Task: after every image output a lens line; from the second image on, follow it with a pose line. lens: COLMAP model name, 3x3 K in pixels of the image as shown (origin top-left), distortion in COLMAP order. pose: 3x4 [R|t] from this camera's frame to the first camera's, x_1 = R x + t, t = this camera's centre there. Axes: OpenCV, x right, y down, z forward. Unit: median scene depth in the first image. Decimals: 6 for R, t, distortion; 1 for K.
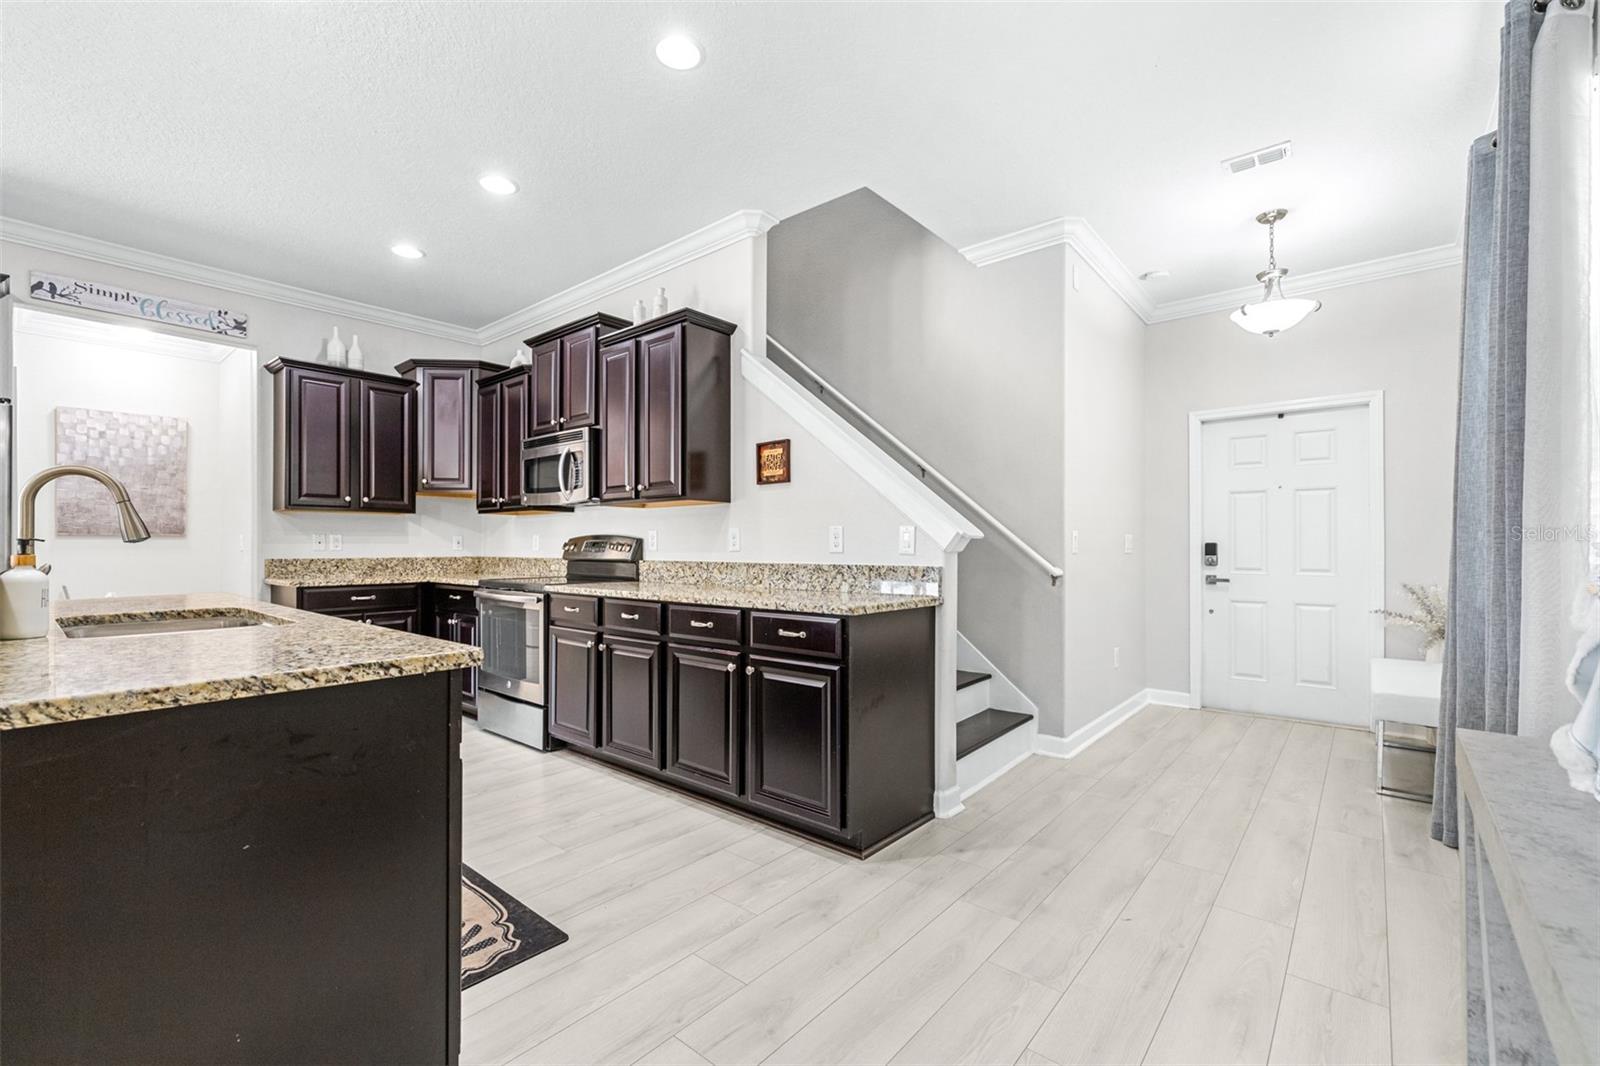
lens RADIAL K [[674.0, 0, 801.1], [0, 674.0, 540.1], [0, 0, 1]] dist [0.000310, 0.000178]
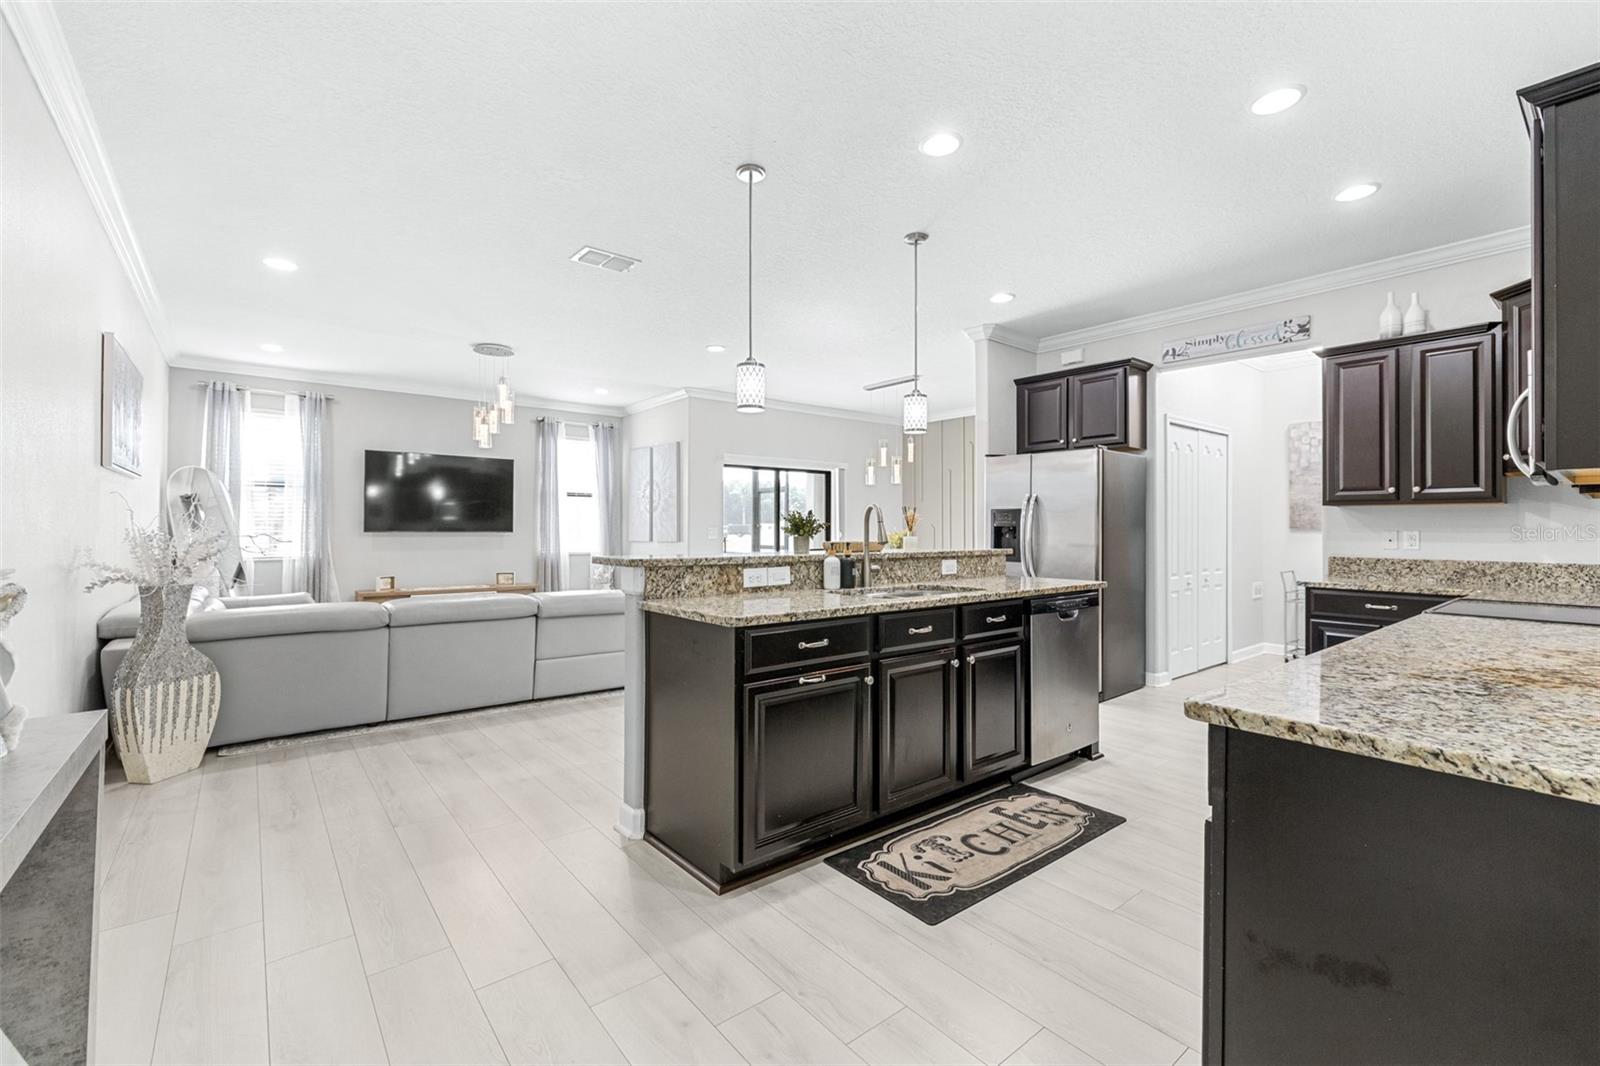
lens RADIAL K [[681.9, 0, 798.6], [0, 681.9, 524.4], [0, 0, 1]] dist [0.000559, 0.000359]
pose [[-0.185222, -0.006695, -0.982674, 0.376226], [0.004222, 0.999962, -0.007609, -0.016755], [0.982688, -0.005558, -0.185187, 0.496245]]
